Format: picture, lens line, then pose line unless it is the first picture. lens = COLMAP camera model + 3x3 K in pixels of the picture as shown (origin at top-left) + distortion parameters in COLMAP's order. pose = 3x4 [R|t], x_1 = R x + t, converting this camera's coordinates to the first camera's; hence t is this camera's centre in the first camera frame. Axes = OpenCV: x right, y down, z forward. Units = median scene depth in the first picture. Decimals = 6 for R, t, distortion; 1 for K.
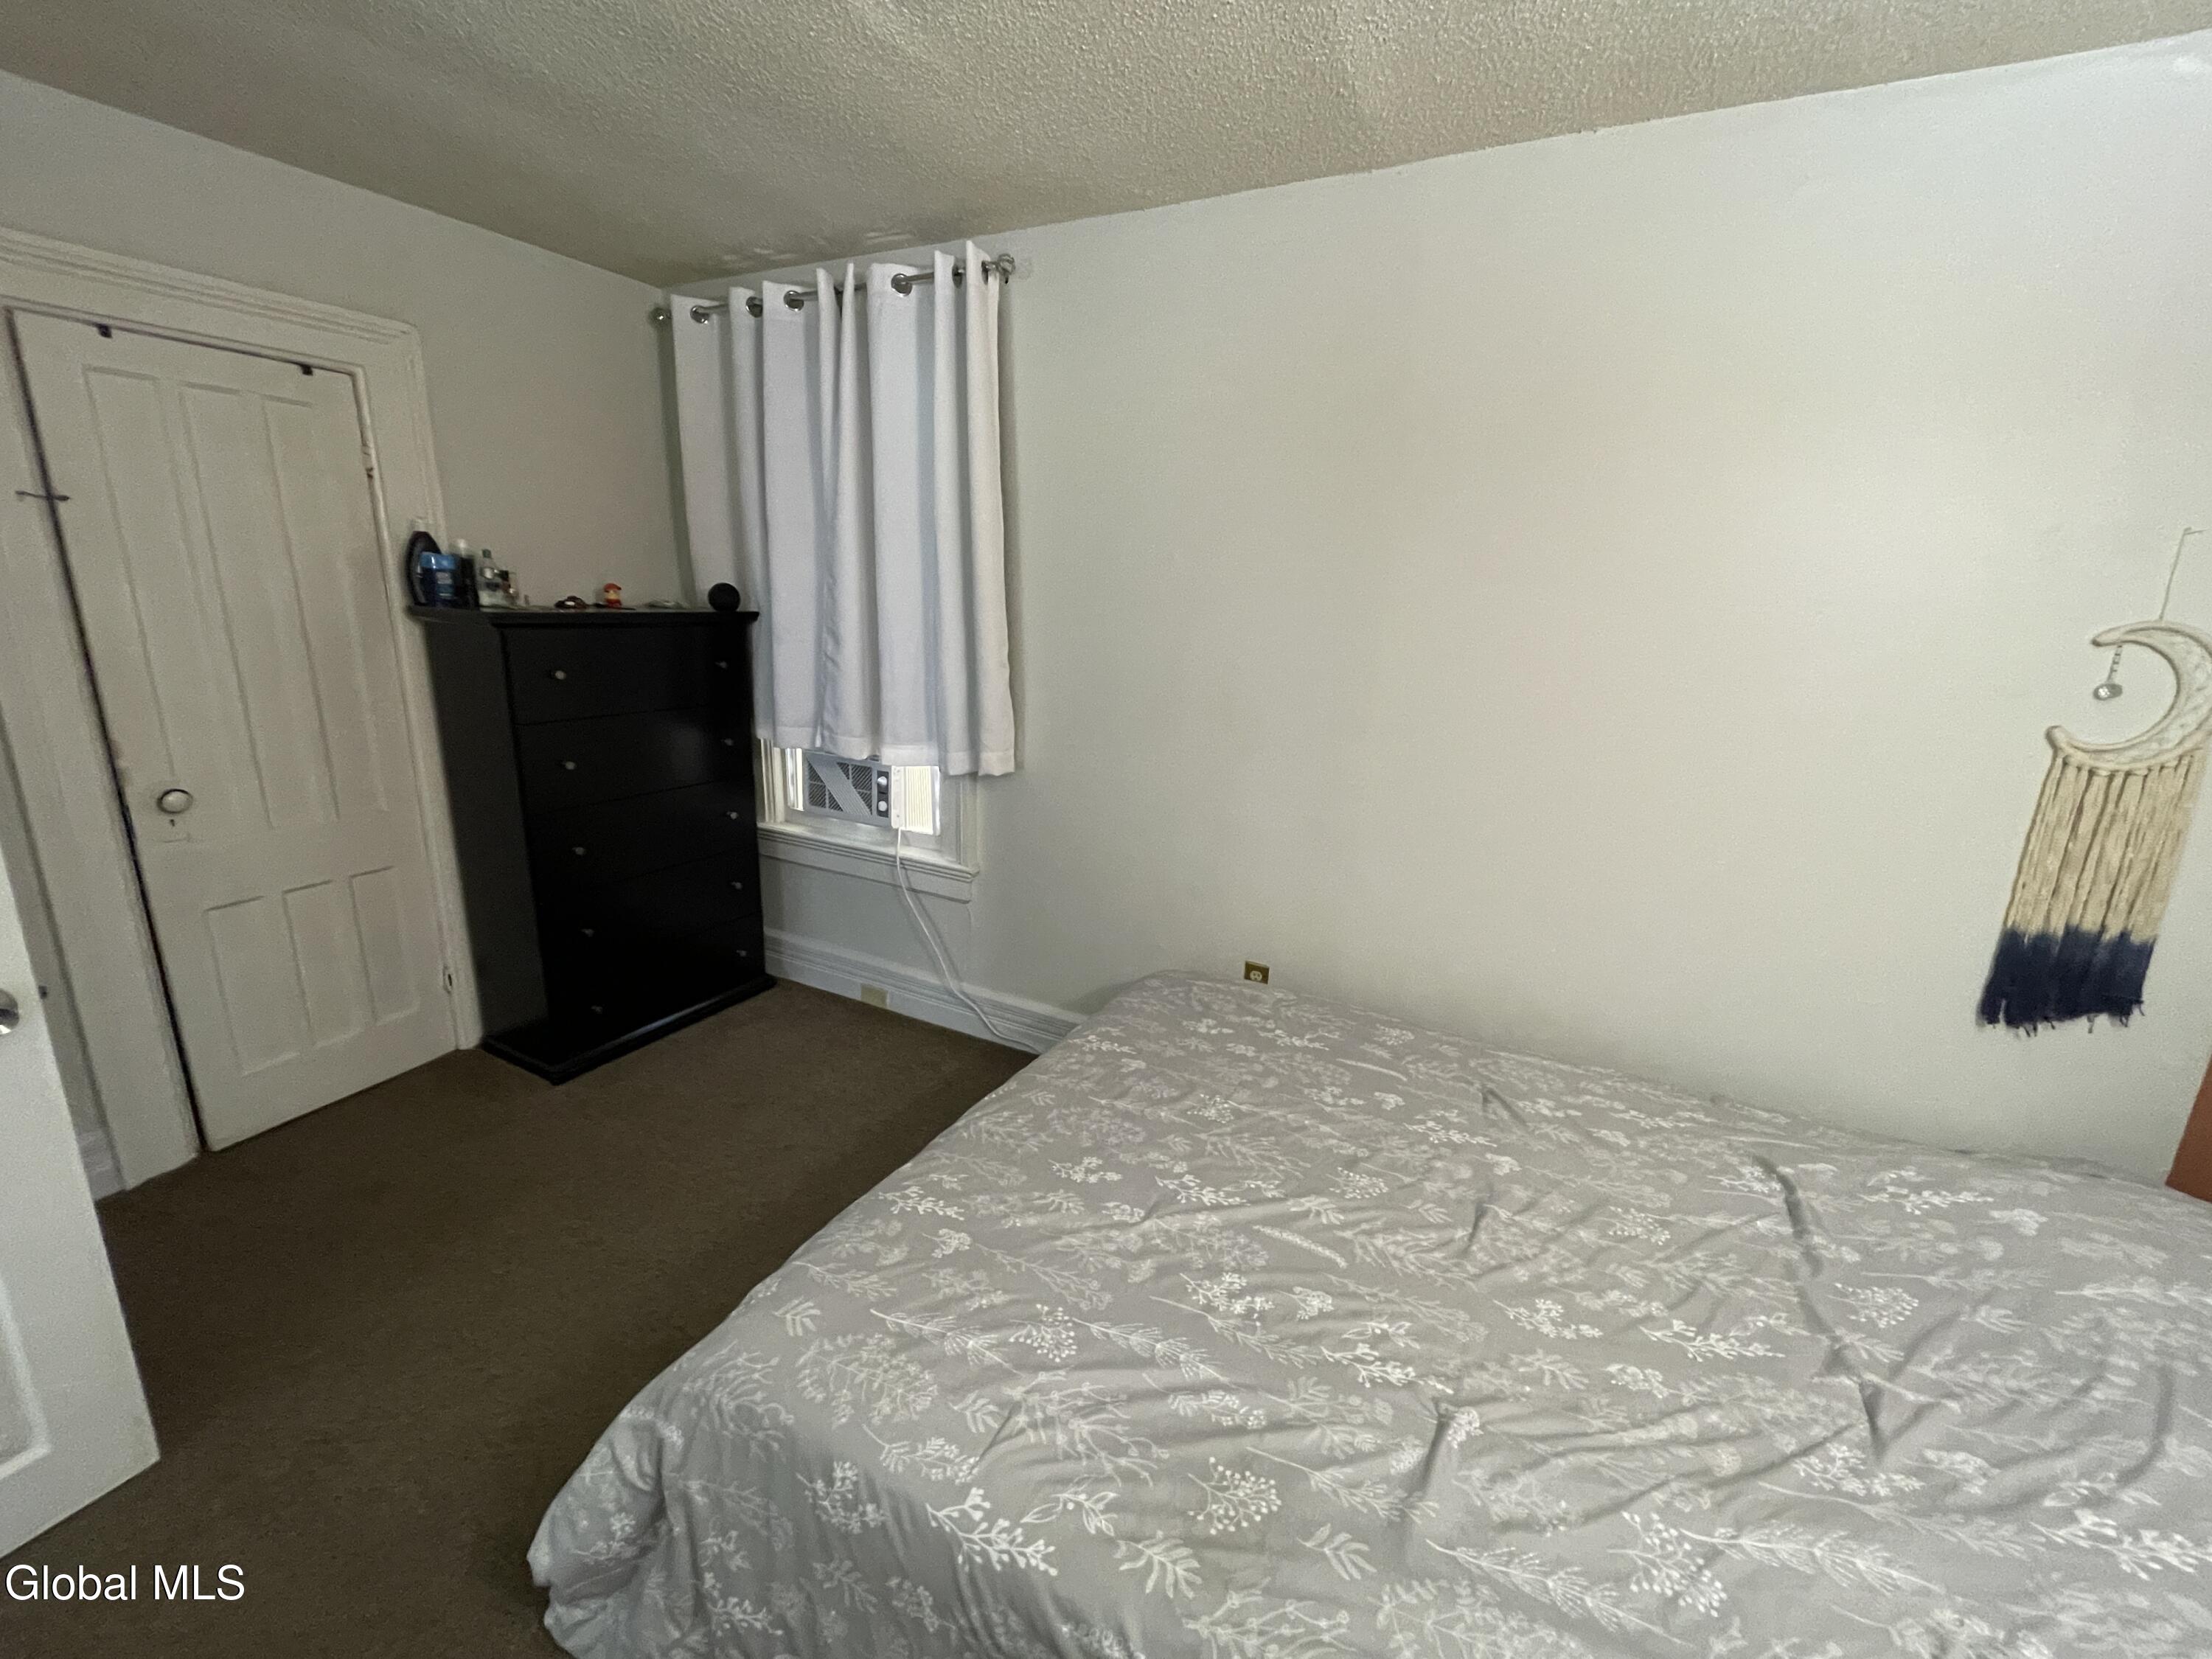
lens RADIAL K [[902.4, 0, 1106.0], [0, 902.4, 829.5], [0, 0, 1]] dist [-0.000165, -0.000895]
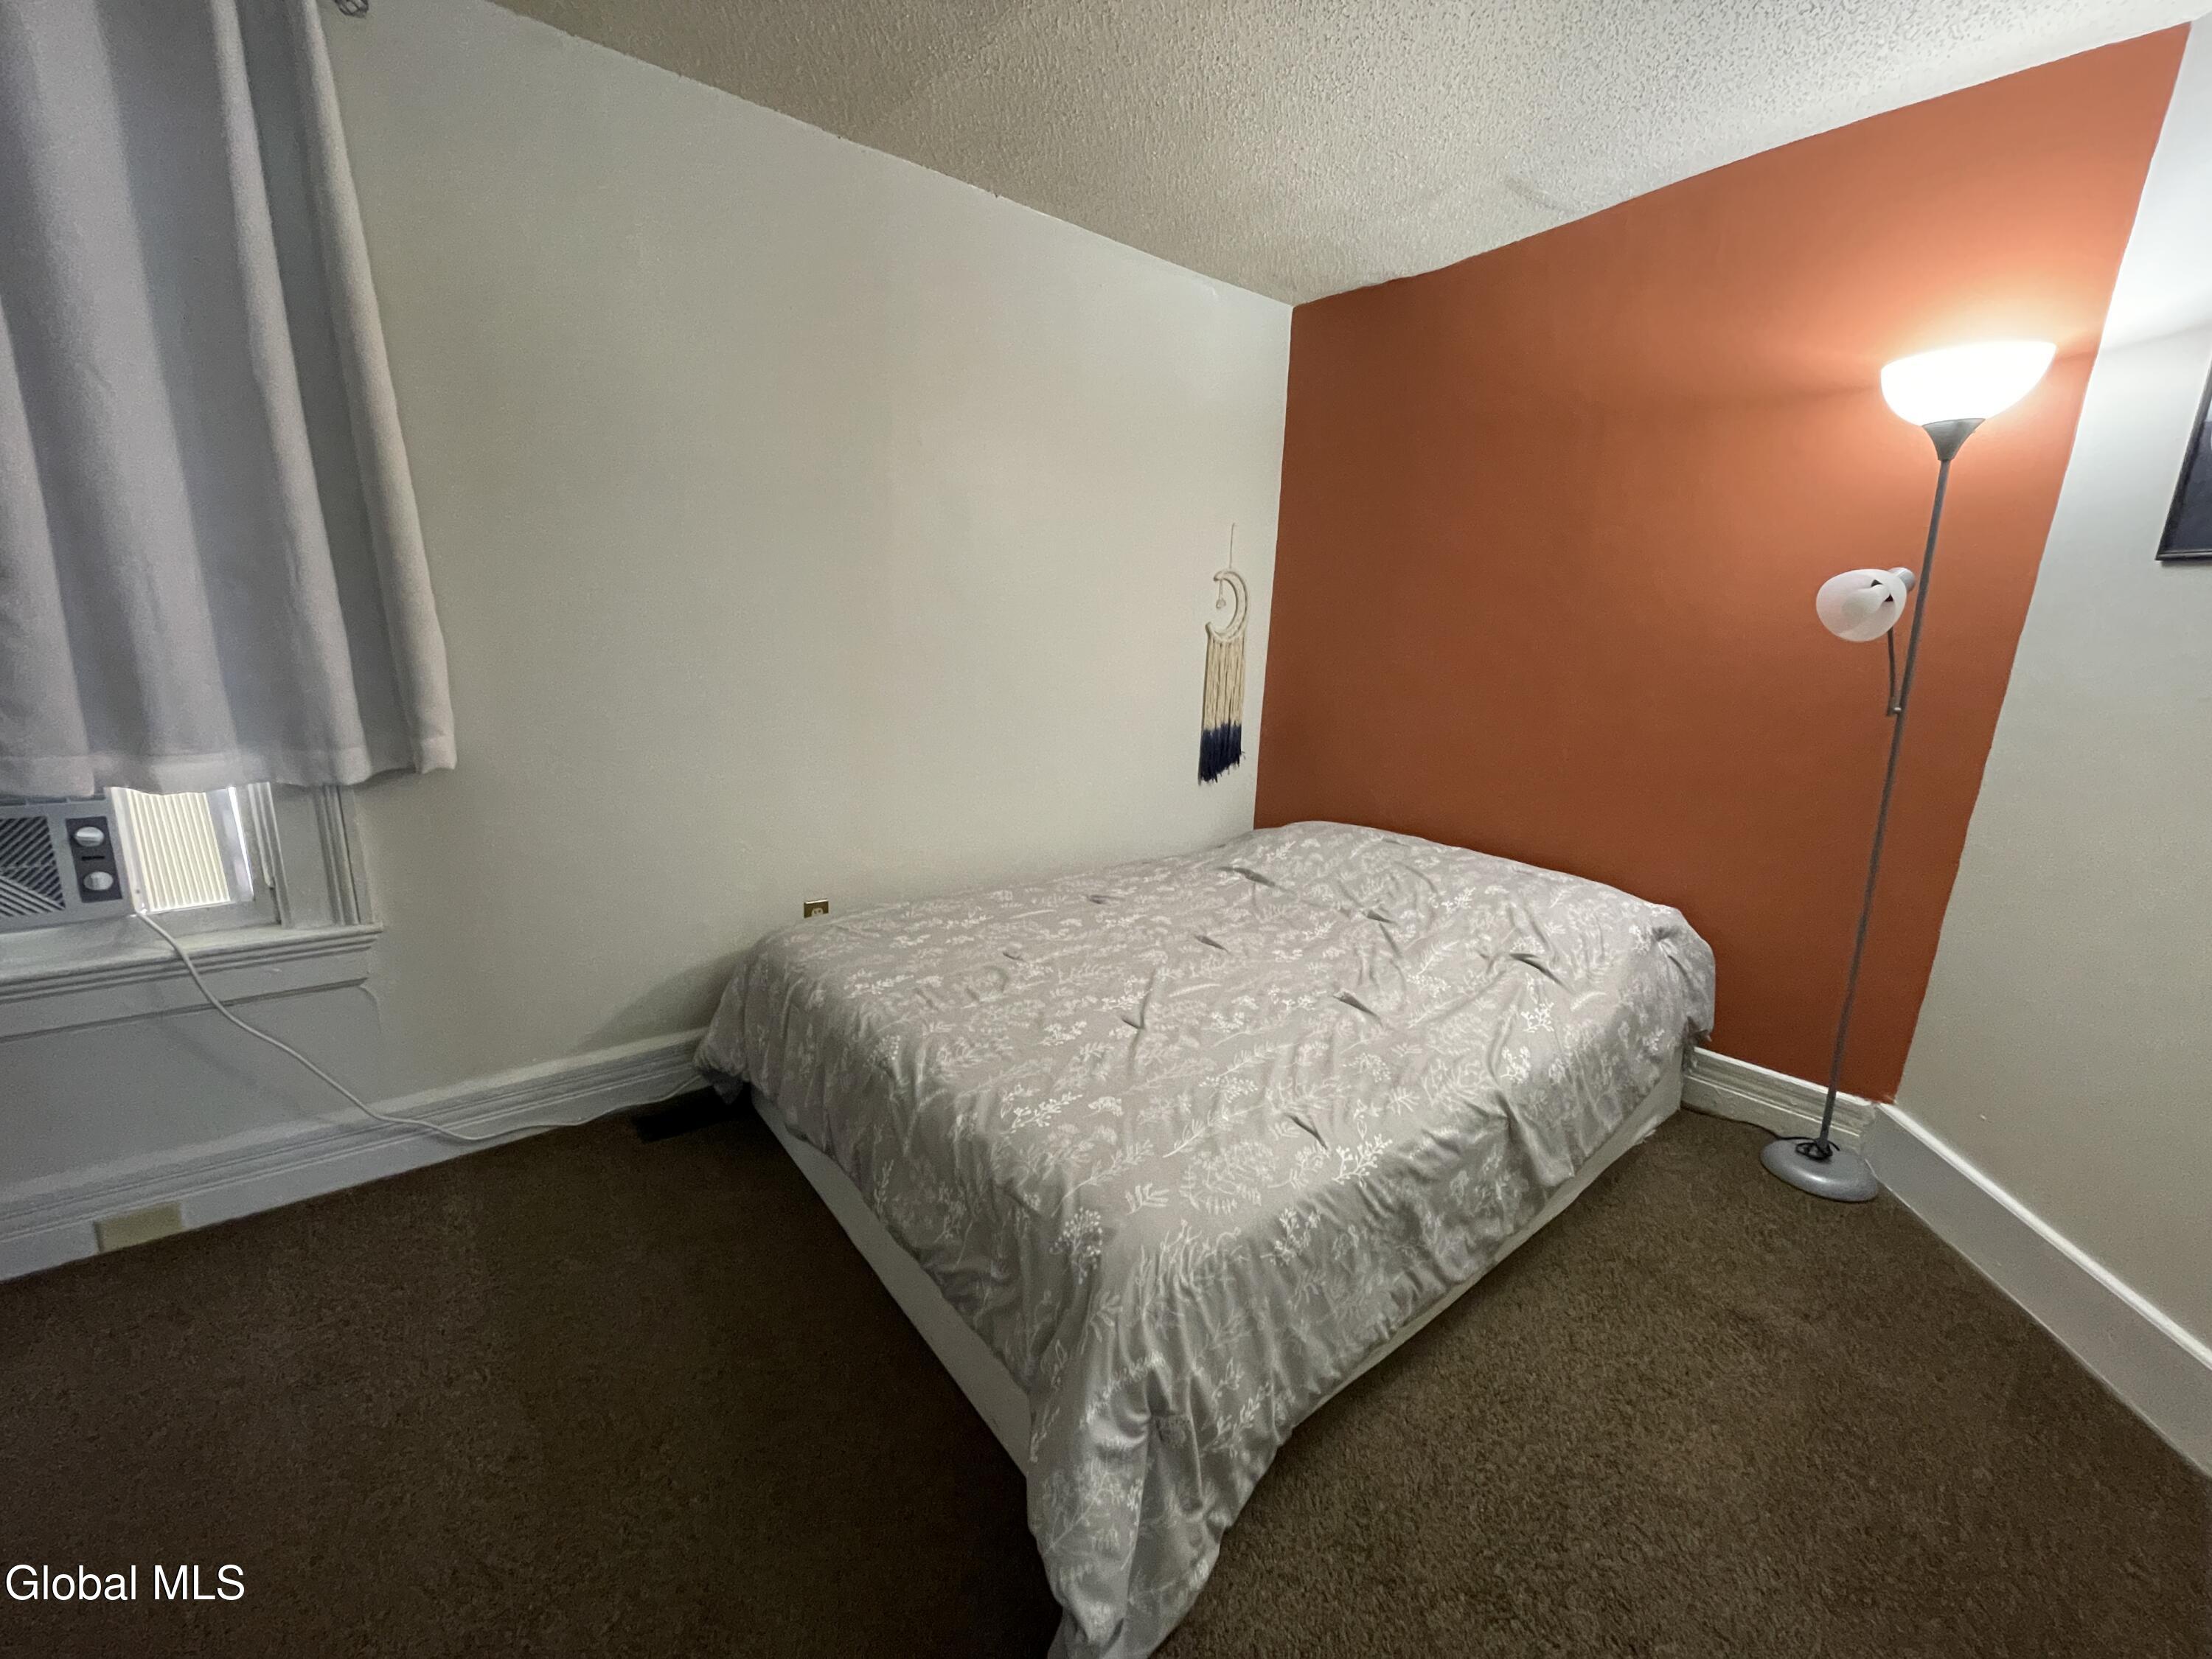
lens RADIAL K [[902.4, 0, 1106.0], [0, 902.4, 829.5], [0, 0, 1]] dist [-0.000165, -0.000895]
pose [[0.396697, -0.231226, 0.888350, -0.974910], [0.199782, 0.966305, 0.162303, -0.046094], [-0.895946, 0.113091, 0.429525, 0.440068]]
